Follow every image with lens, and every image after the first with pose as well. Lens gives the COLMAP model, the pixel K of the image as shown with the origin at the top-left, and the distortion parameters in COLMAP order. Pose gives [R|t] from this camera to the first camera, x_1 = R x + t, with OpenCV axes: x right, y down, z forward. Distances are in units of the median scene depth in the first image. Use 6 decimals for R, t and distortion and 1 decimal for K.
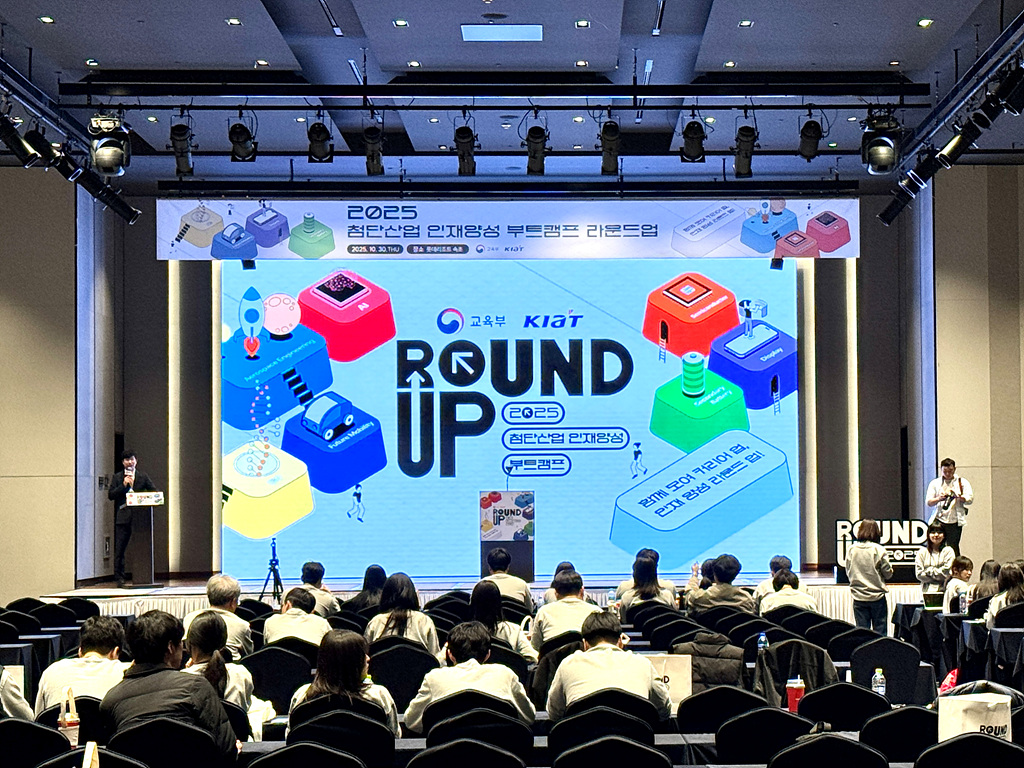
lens RADIAL K [[2292.1, 0, 514.3], [0, 2292.1, 474.9], [0, 0, 1]] dist [0.138692, 0.124642]
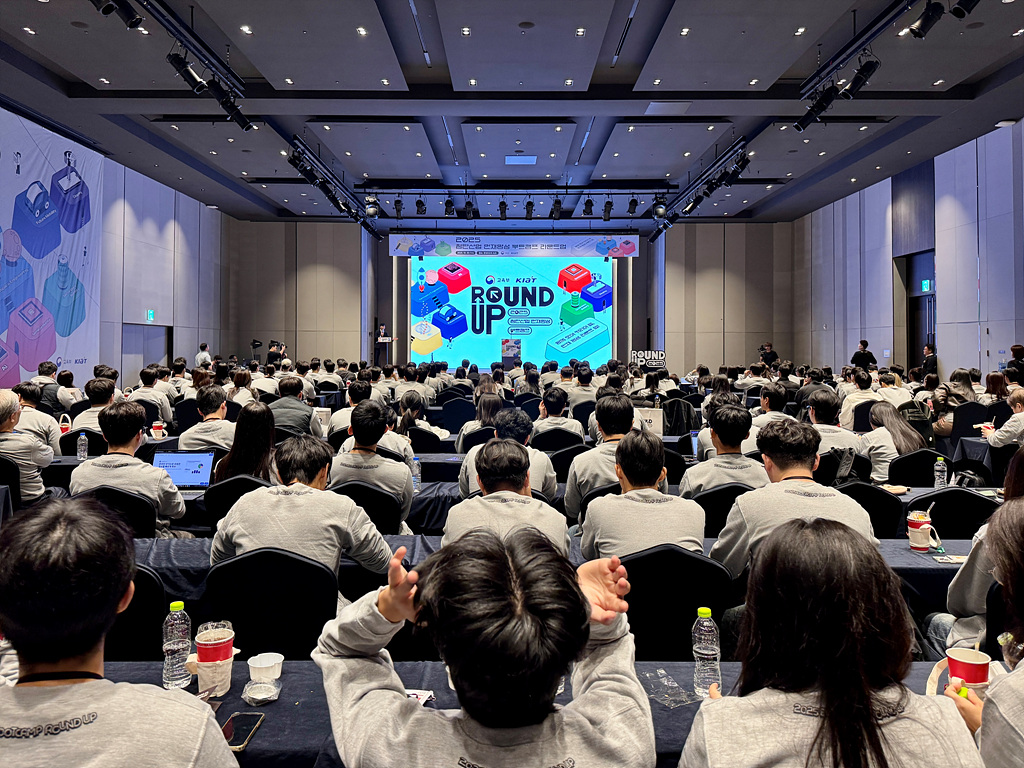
lens RADIAL K [[702.6, 0, 475.1], [0, 702.6, 390.4], [0, 0, 1]] dist [0.095411, 0.000822]
pose [[0.999373, 0.016261, -0.031458, -0.018567], [-0.013912, 0.997198, 0.073499, 0.007195], [0.032565, -0.073015, 0.996799, 0.119075]]
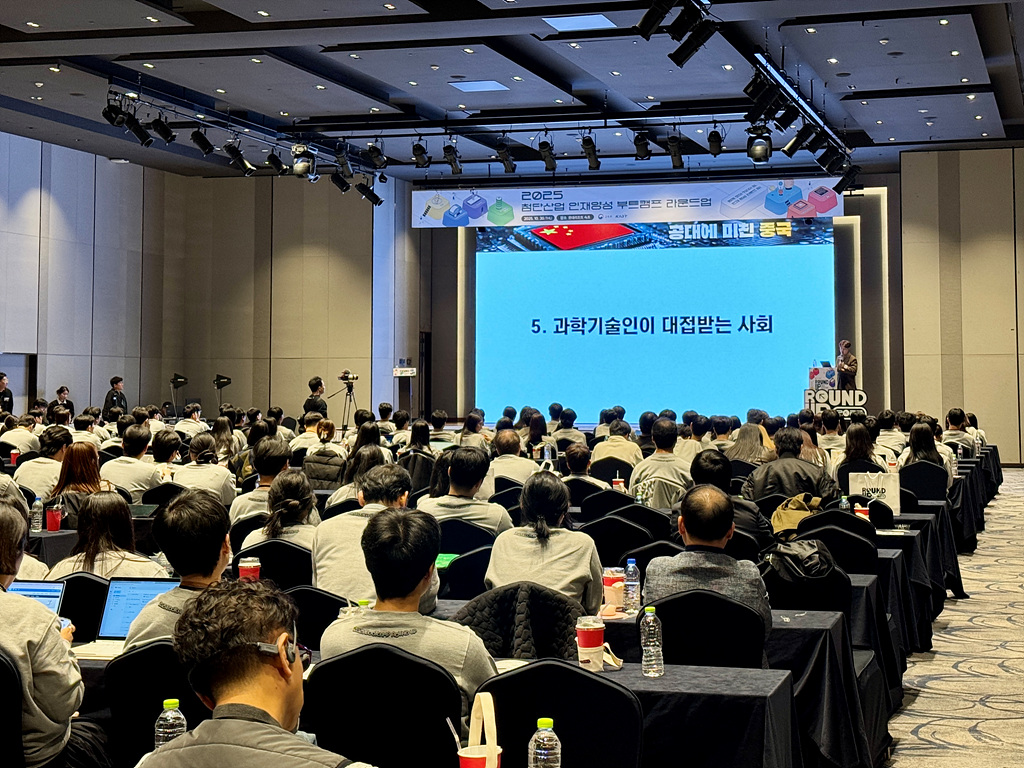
lens RADIAL K [[1476.1, 0, 512.0], [0, 1476.1, 384.0], [0, 0, 1]] dist [0.201534, -0.130385]
pose [[0.961253, 0.009786, -0.275493, 0.208166], [-0.005438, 0.999848, 0.016543, 0.000663], [0.275613, -0.014404, 0.961161, -0.003661]]
